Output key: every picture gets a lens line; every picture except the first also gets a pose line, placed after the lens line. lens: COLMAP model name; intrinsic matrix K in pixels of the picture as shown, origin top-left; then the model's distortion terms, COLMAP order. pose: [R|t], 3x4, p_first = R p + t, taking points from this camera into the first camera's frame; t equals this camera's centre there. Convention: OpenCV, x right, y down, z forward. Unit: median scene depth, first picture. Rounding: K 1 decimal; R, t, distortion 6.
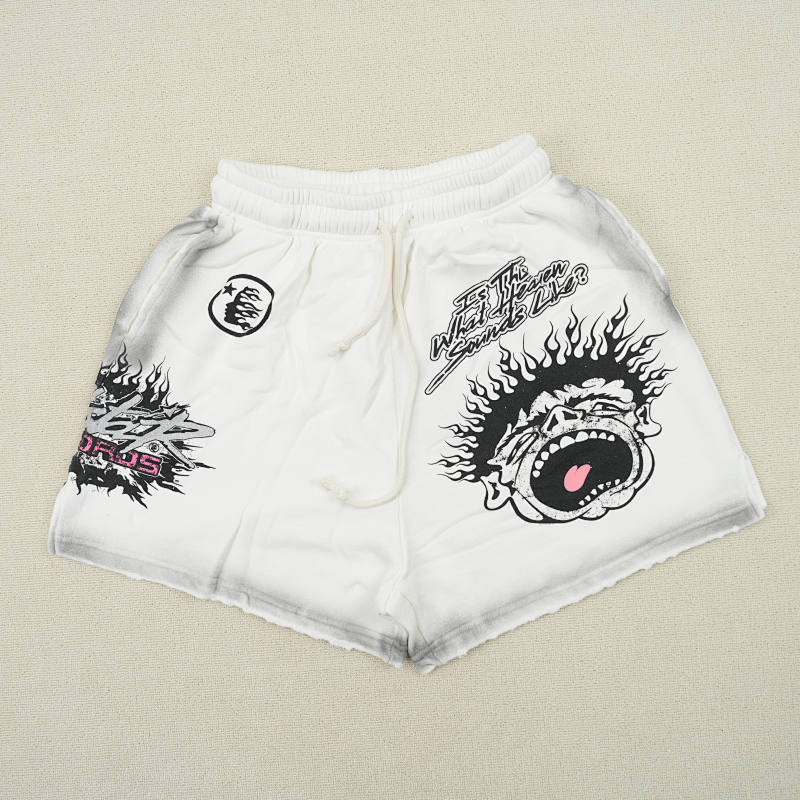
lens RADIAL K [[830.9, 0, 400.0], [0, 830.9, 400.0], [0, 0, 1]] dist [-0.018854, 0.005800]
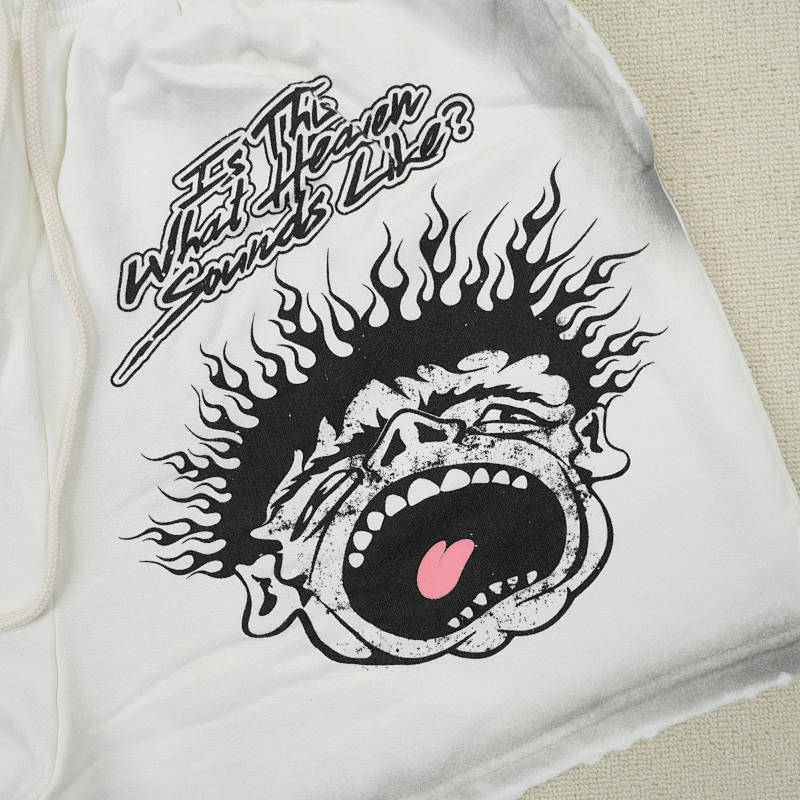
lens RADIAL K [[830.9, 0, 400.0], [0, 830.9, 400.0], [0, 0, 1]] dist [-0.018854, 0.005800]
pose [[0.999564, 0.000641, 0.029509, 0.174116], [-0.002543, 0.997915, 0.064489, -0.028657], [-0.029406, -0.064536, 0.997482, 0.545973]]
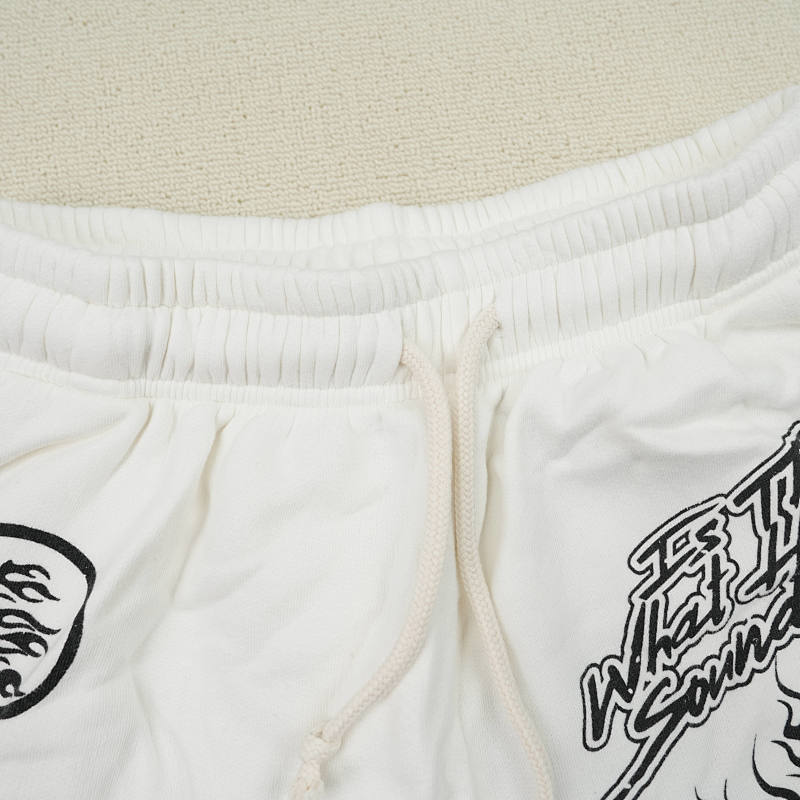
lens RADIAL K [[806.2, 0, 395.7], [0, 806.2, 389.5], [0, 0, 1]] dist [-0.017395, -0.006926]
pose [[0.996077, -0.054890, 0.069409, -0.051633], [0.065716, 0.984134, -0.164810, -0.140236], [-0.059262, 0.168725, 0.983880, 0.667797]]
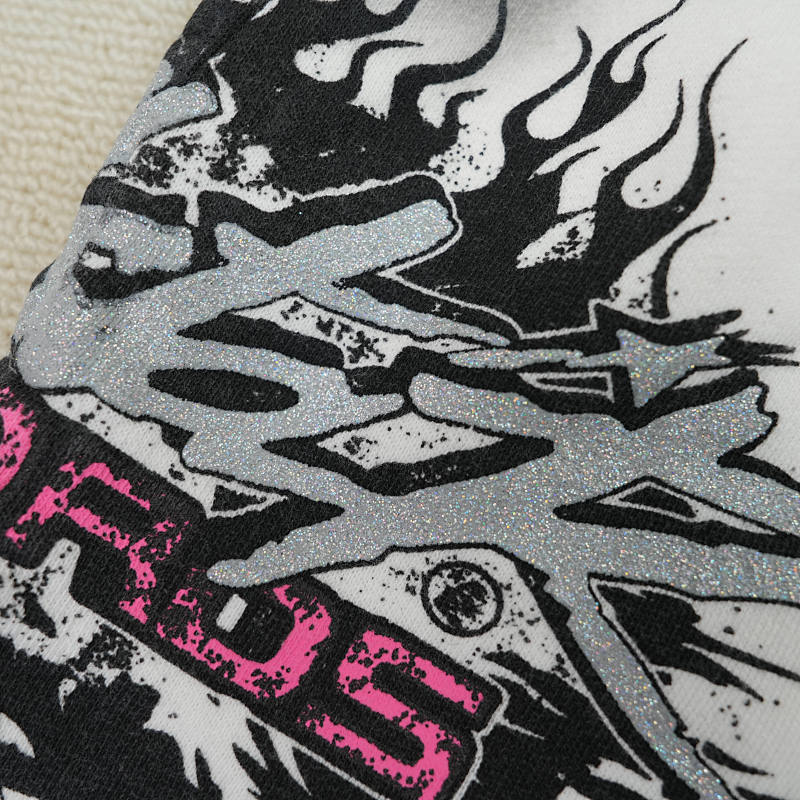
lens RADIAL K [[806.2, 0, 395.7], [0, 806.2, 389.5], [0, 0, 1]] dist [-0.017395, -0.006926]
pose [[0.971486, 0.234321, -0.036184, -0.314158], [-0.236509, 0.968470, -0.078286, 0.037721], [0.016700, 0.084611, 0.996274, 0.877900]]
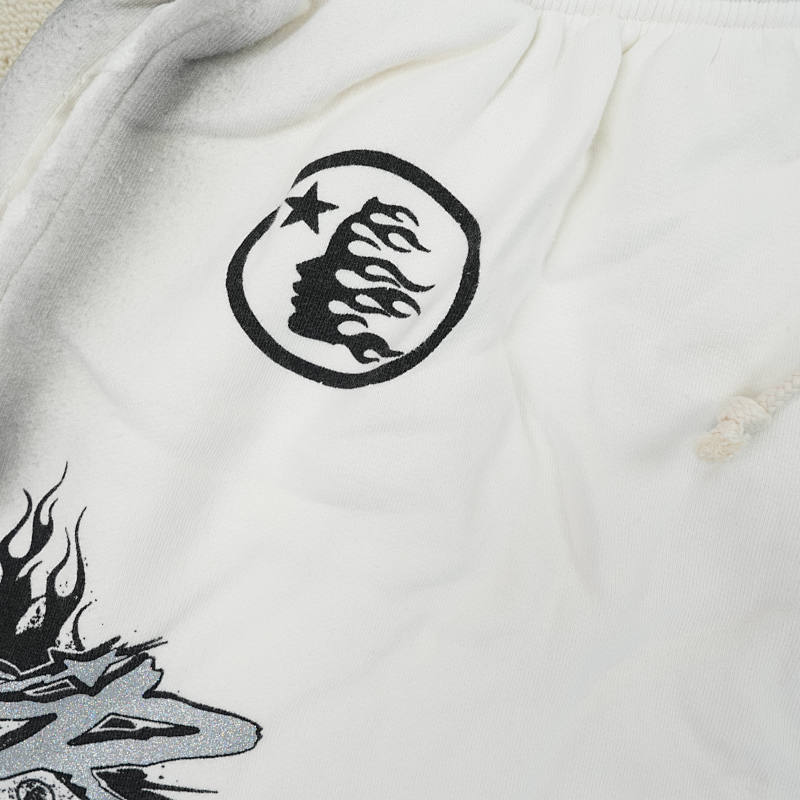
lens RADIAL K [[830.9, 0, 400.0], [0, 830.9, 400.0], [0, 0, 1]] dist [-0.018854, 0.005800]
pose [[0.998308, -0.020469, 0.054431, -0.191006], [0.019652, 0.999687, 0.015513, -0.076025], [-0.054731, -0.014417, 0.998397, 0.732215]]
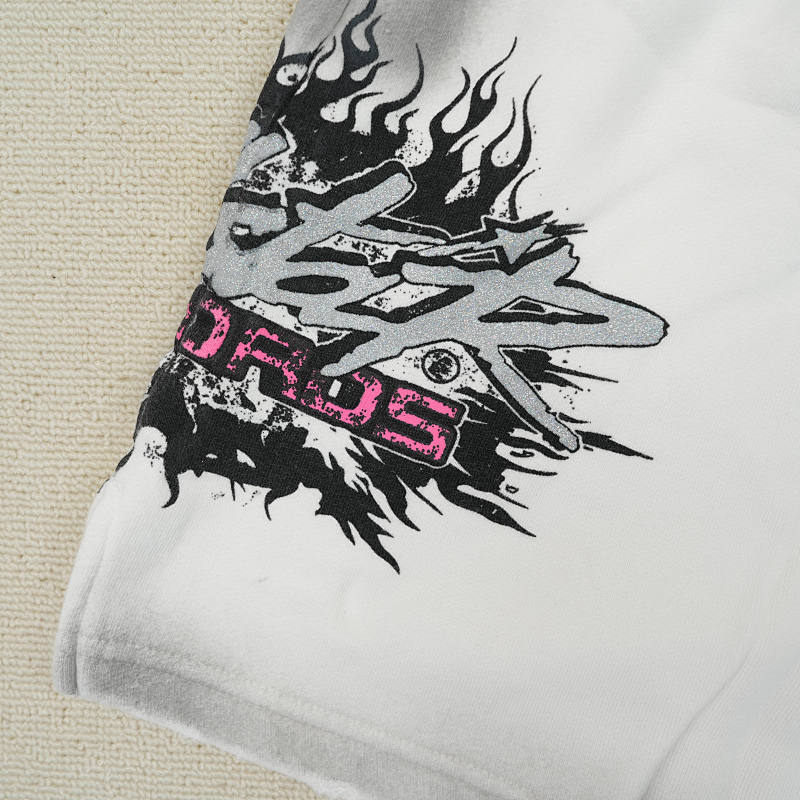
lens RADIAL K [[830.9, 0, 400.0], [0, 830.9, 400.0], [0, 0, 1]] dist [-0.018854, 0.005800]
pose [[0.995810, 0.091409, -0.002729, -0.312661], [-0.090702, 0.991033, 0.098118, 0.042598], [0.011674, -0.097459, 0.995171, 0.723171]]
